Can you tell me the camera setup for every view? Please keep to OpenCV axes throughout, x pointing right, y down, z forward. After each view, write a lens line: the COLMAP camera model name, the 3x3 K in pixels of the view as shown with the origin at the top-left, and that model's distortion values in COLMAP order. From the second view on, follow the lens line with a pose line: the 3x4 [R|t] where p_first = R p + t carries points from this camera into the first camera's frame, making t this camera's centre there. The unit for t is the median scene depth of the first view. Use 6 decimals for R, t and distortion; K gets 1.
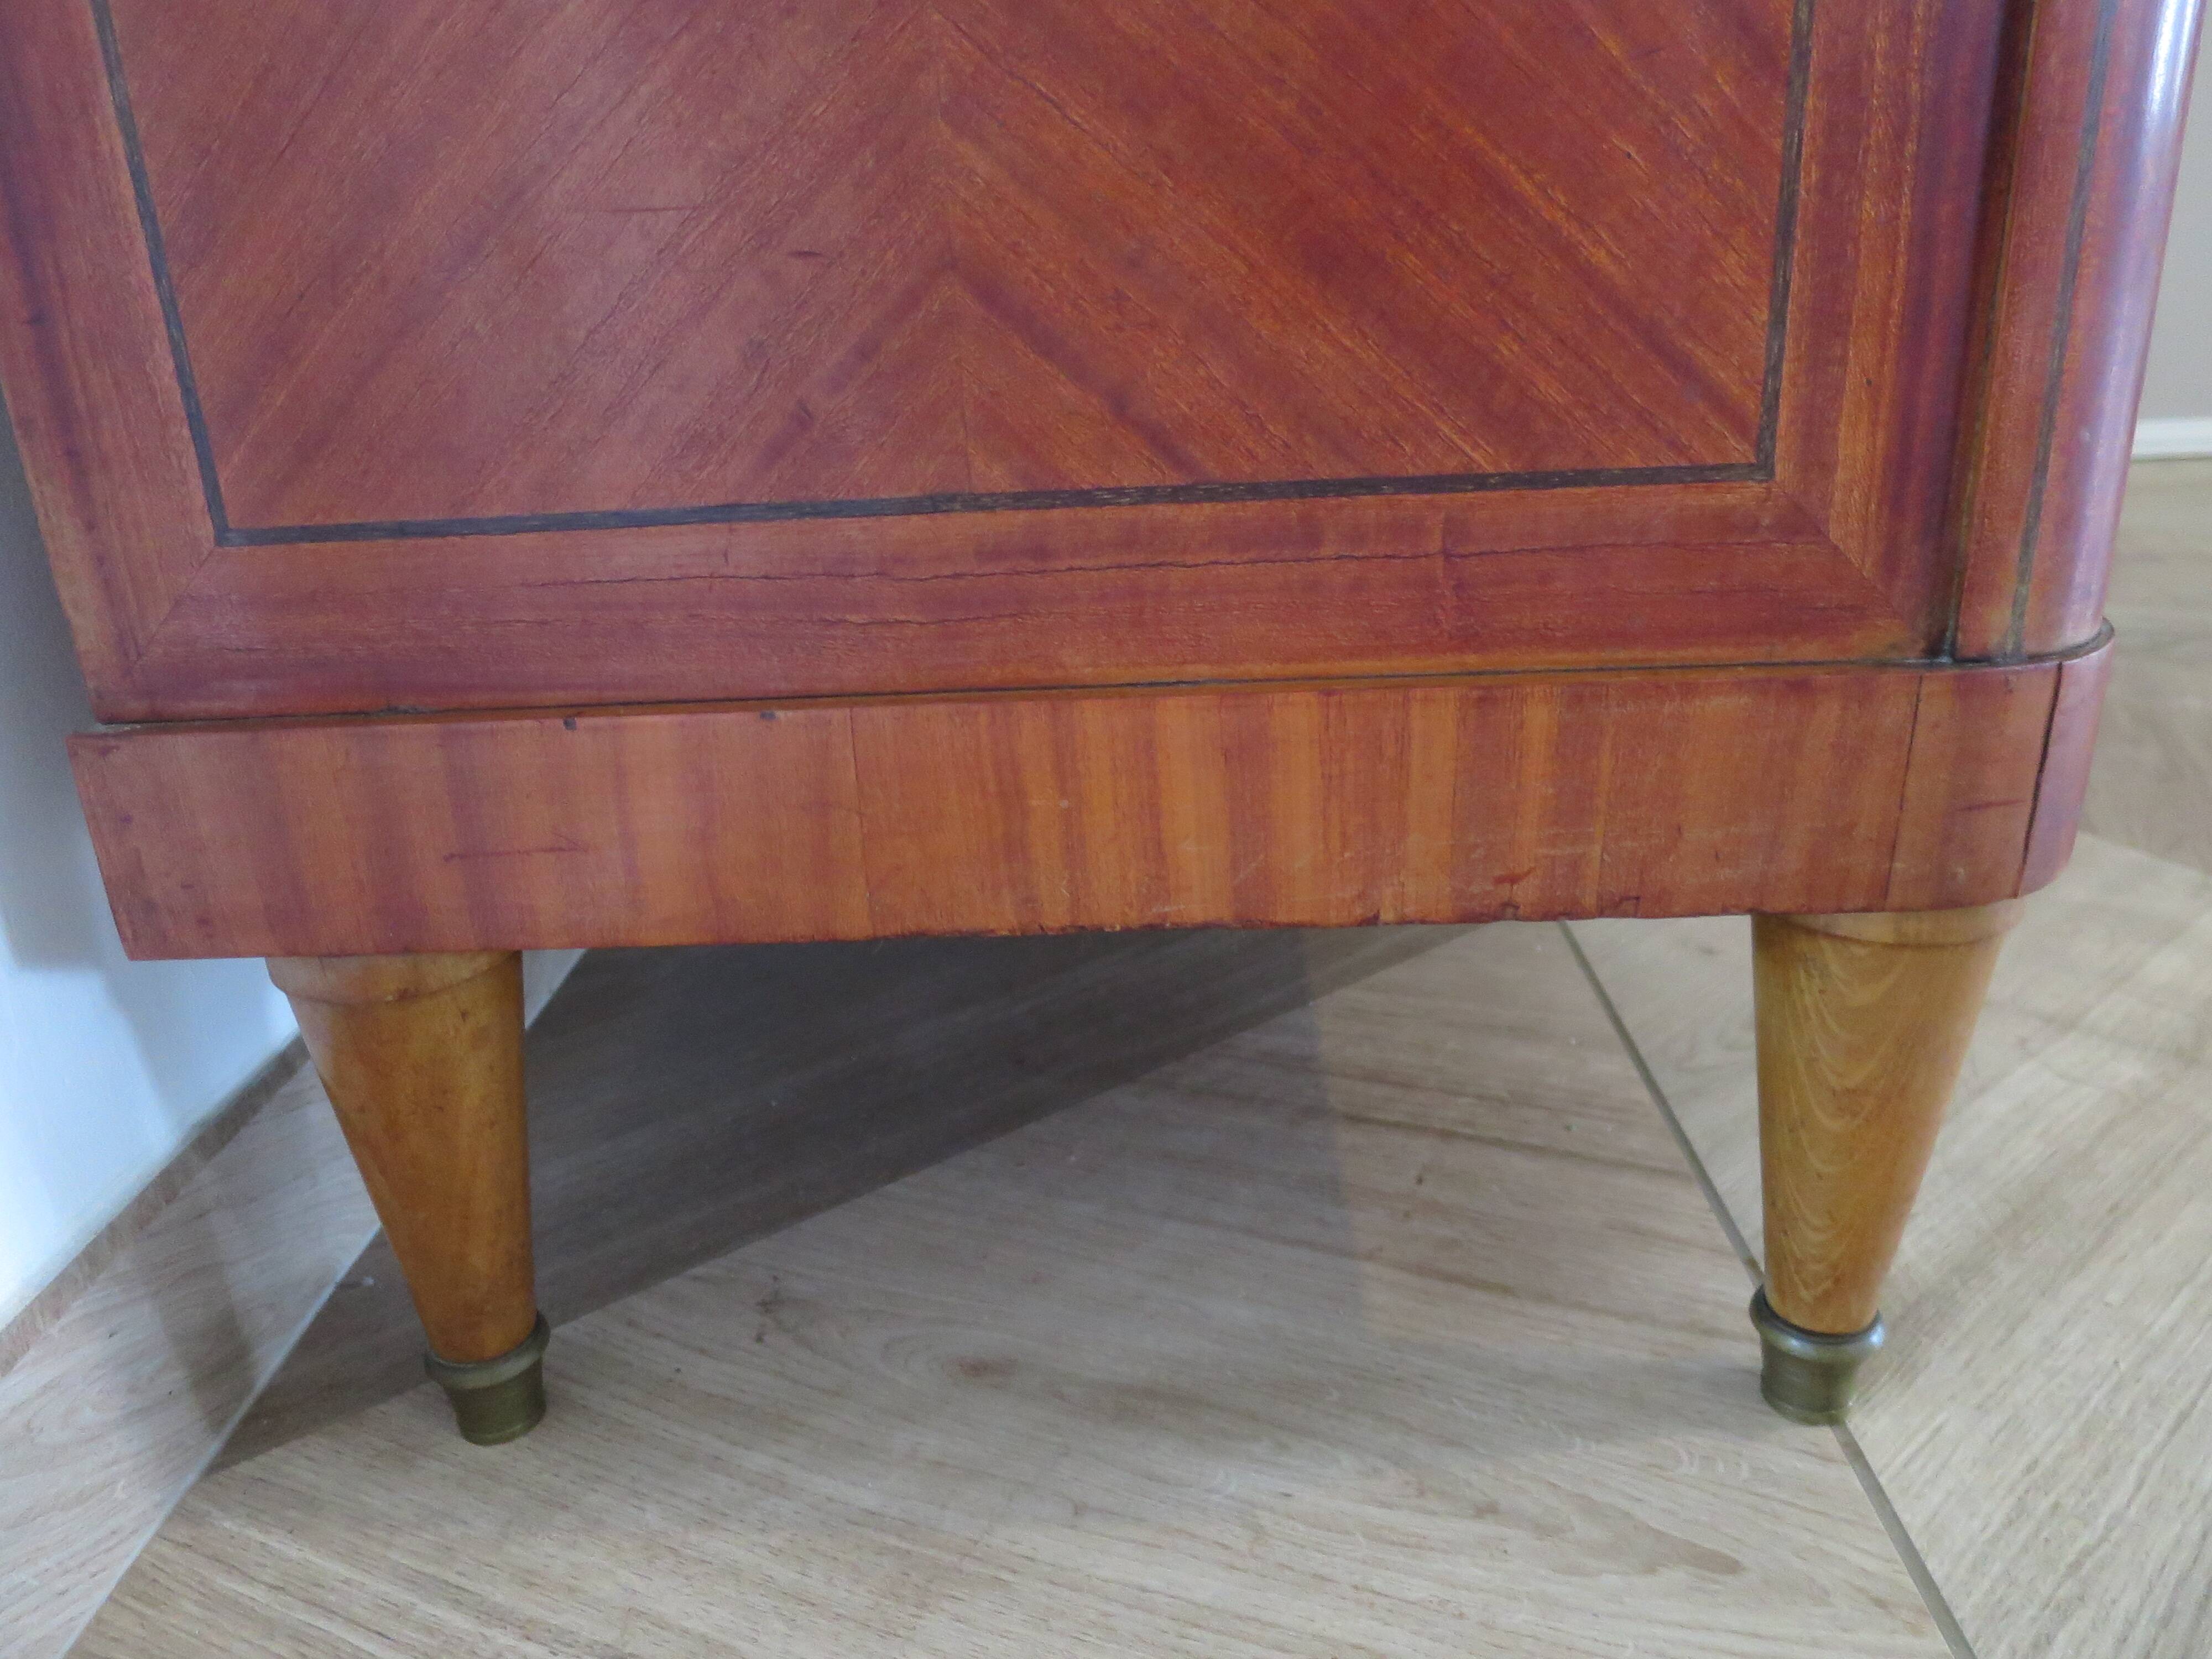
lens RADIAL K [[1596.0, 0, 1105.1], [0, 1596.0, 821.4], [0, 0, 1]] dist [-0.047881, 0.013443]
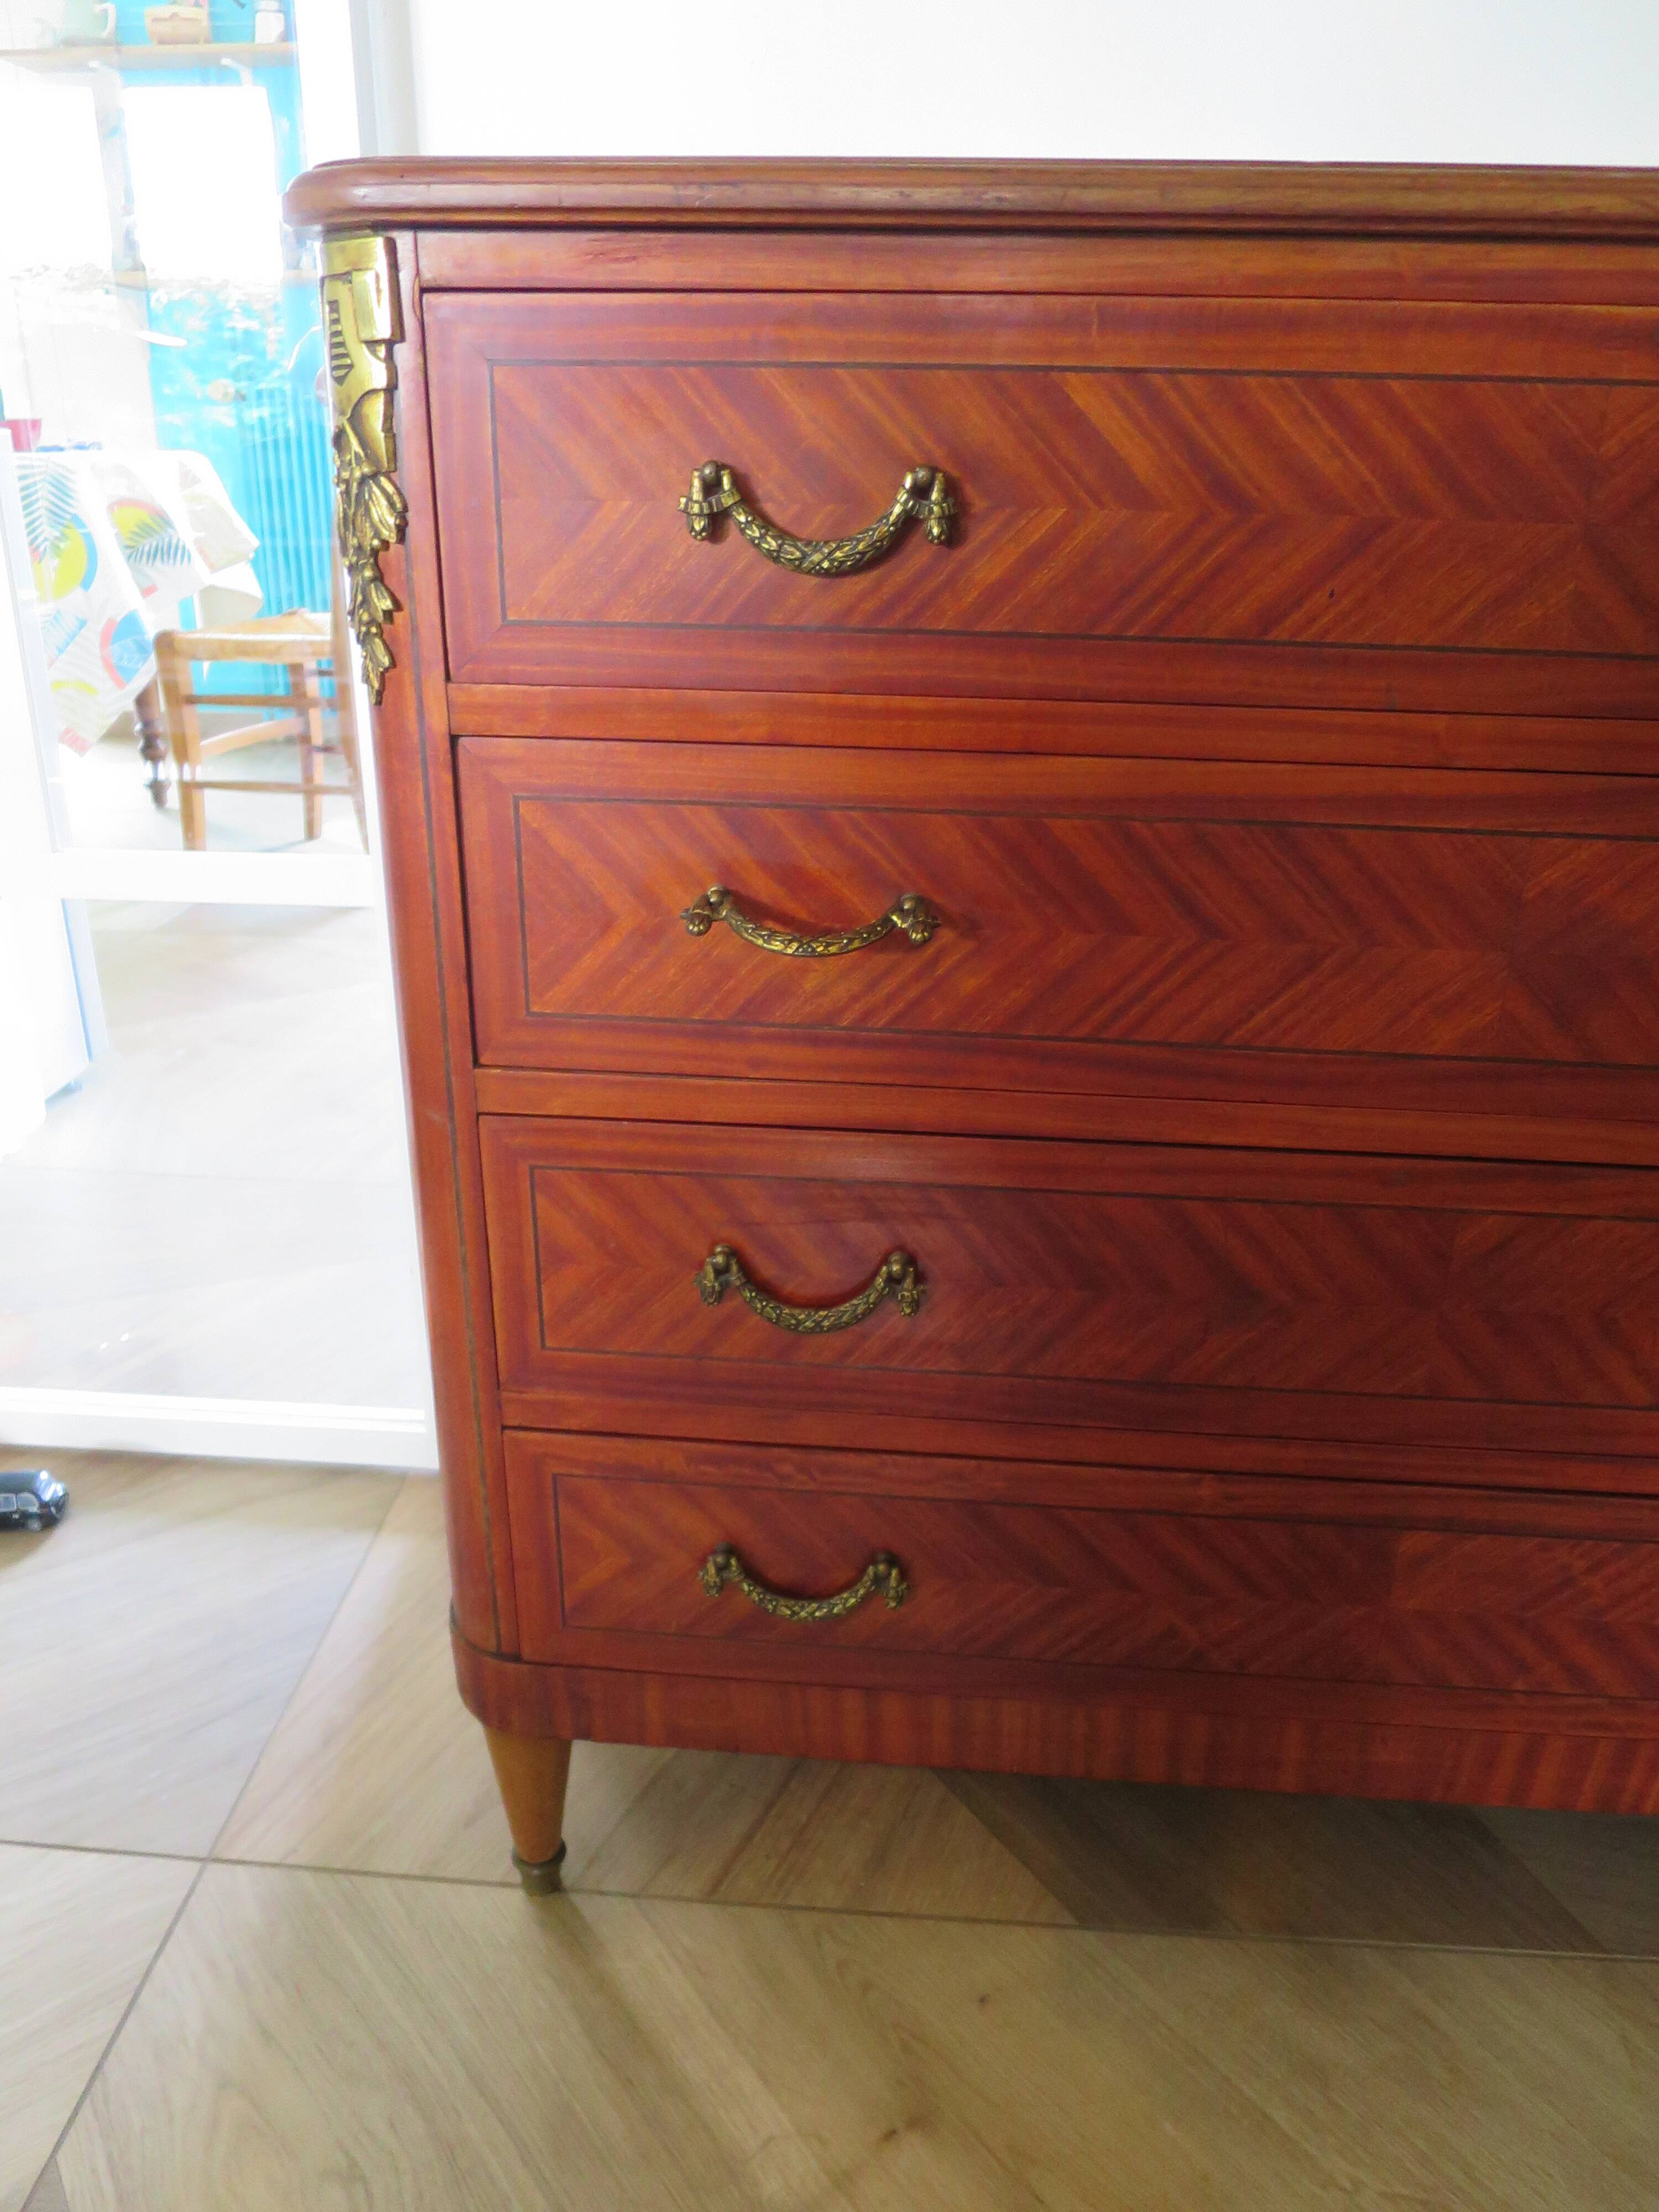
lens RADIAL K [[1596.0, 0, 830.9], [0, 1596.0, 1102.3], [0, 0, 1]] dist [-0.047881, 0.013443]
pose [[-0.039588, 0.433188, -0.900434, 2.141724], [-0.370526, 0.830530, 0.415849, -1.804186], [0.927978, 0.350097, 0.127628, 0.748376]]
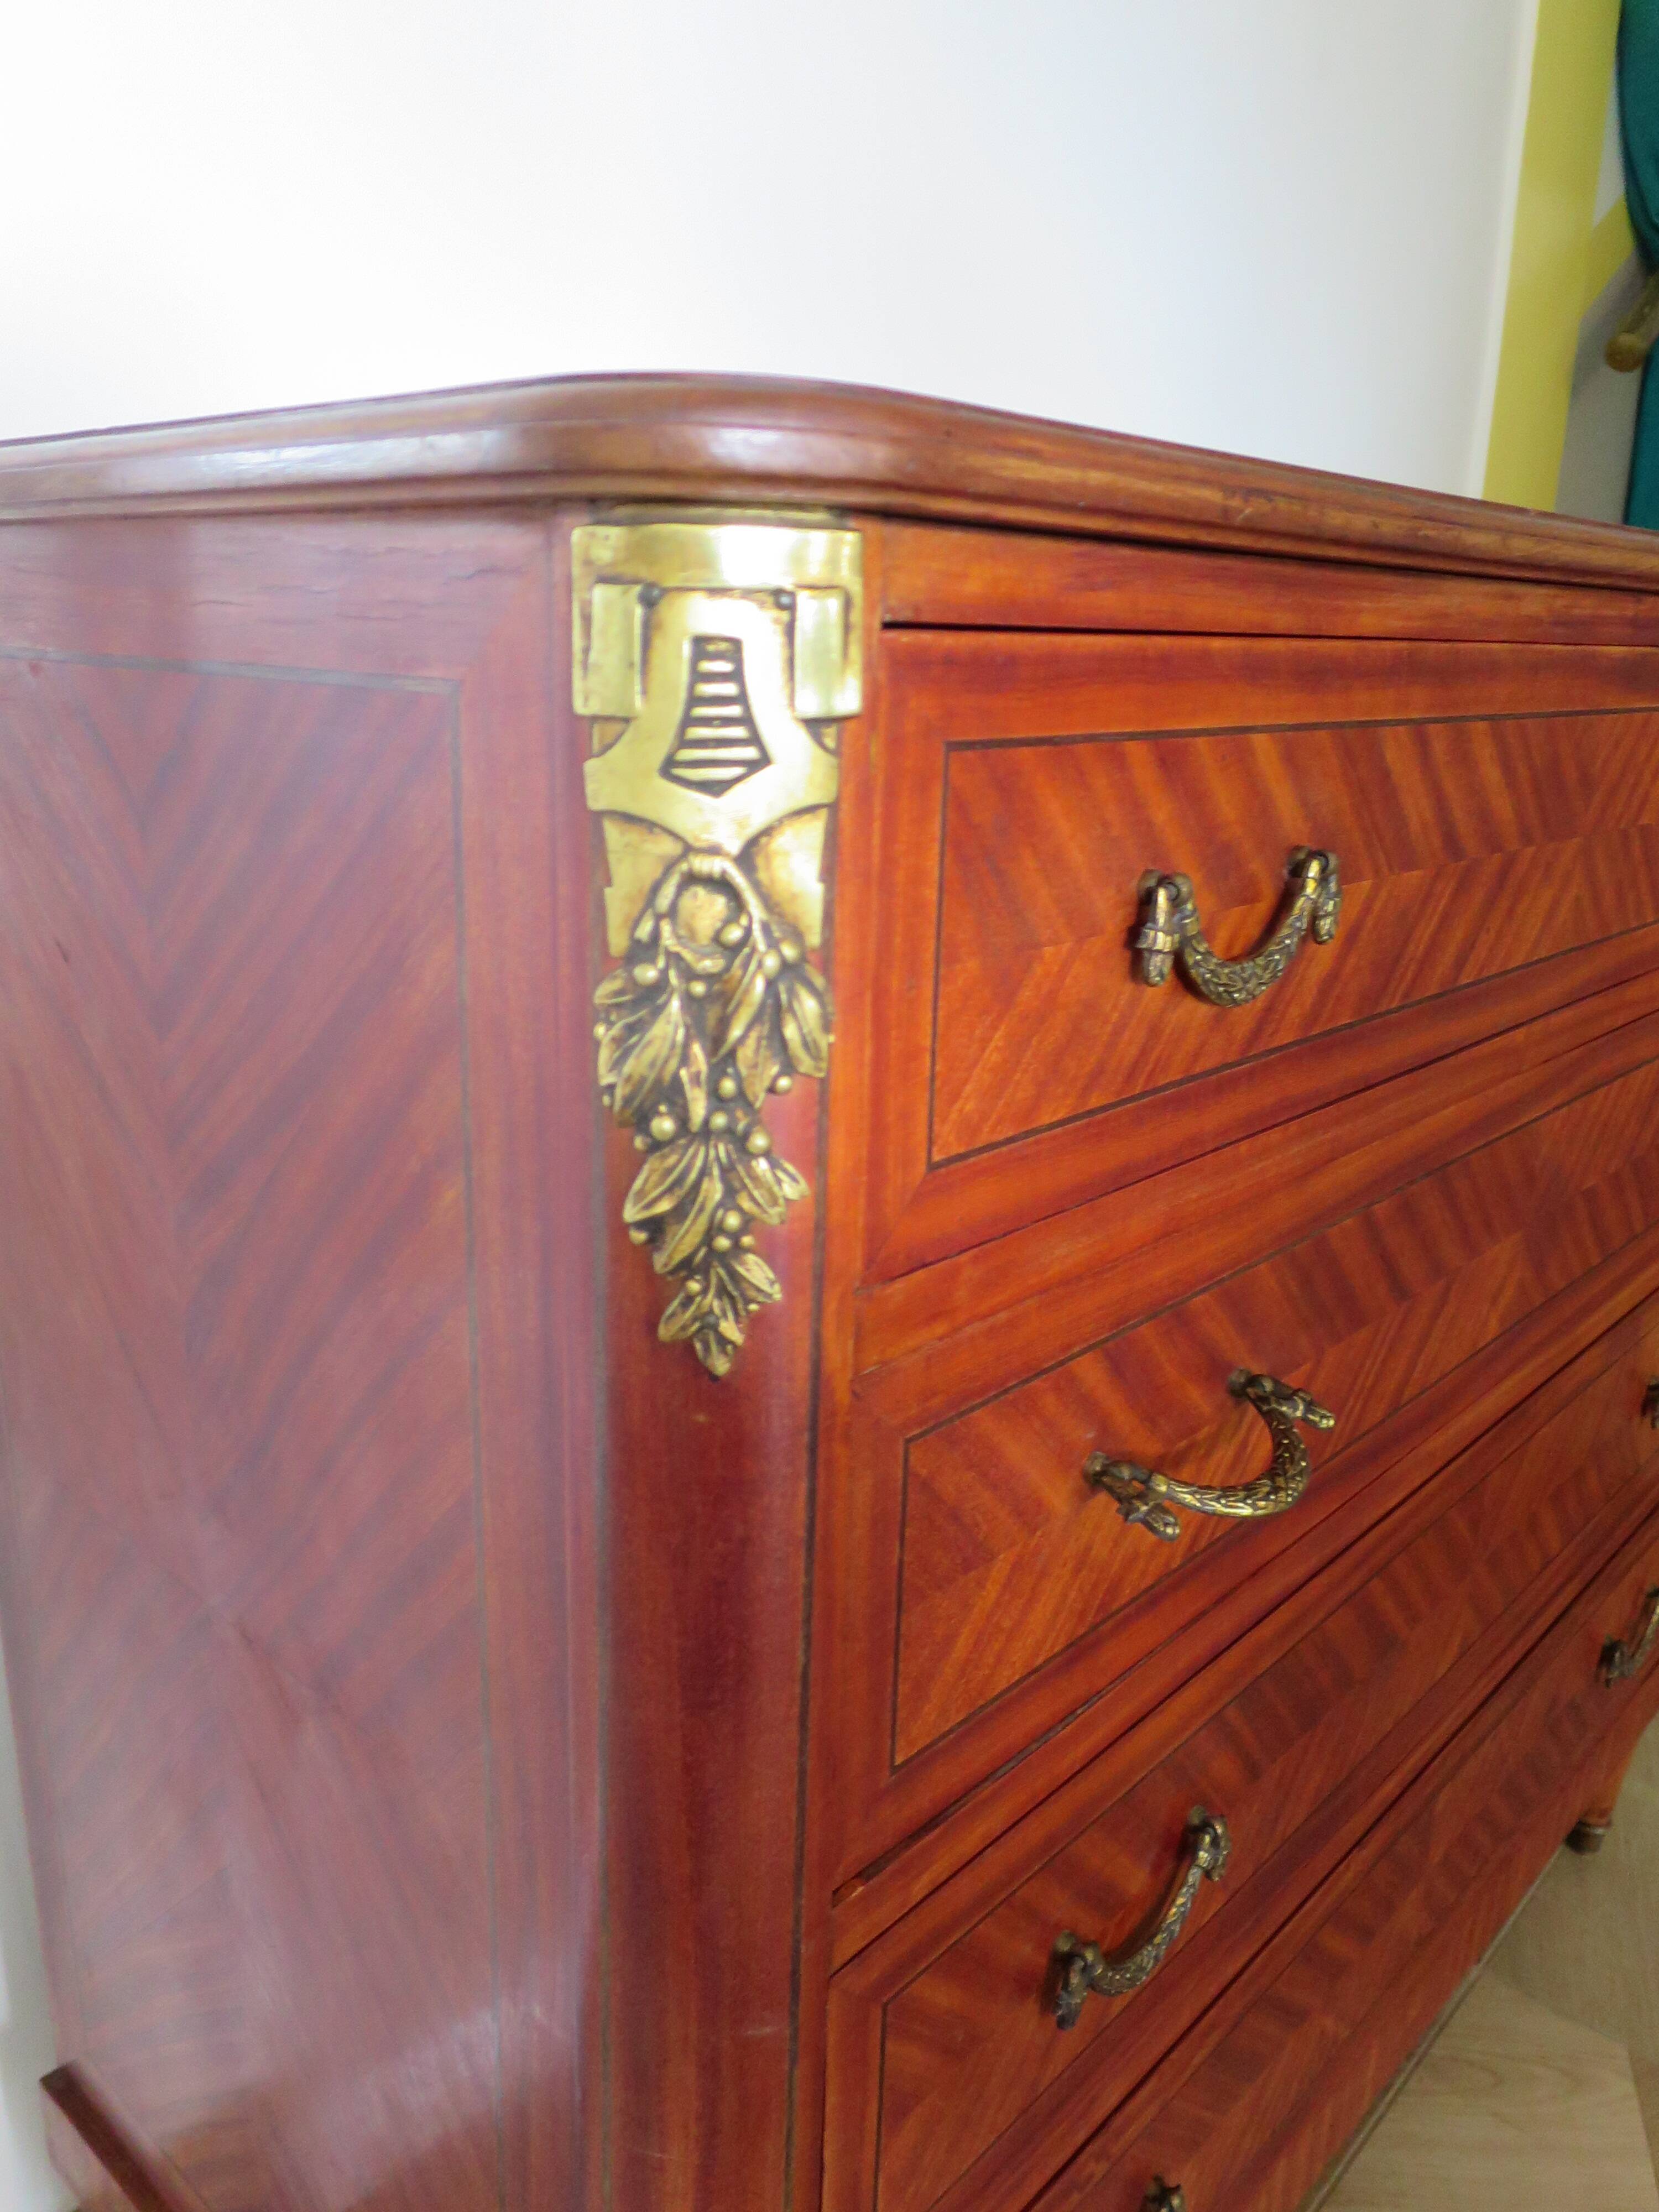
lens RADIAL K [[1687.0, 0, 836.5], [0, 1687.0, 1103.9], [0, 0, 1]] dist [-0.039206, 0.012745]
pose [[0.765757, 0.251691, -0.591834, 1.021550], [-0.294928, 0.955202, 0.024623, -1.458418], [0.571519, 0.155694, 0.805684, -0.367521]]
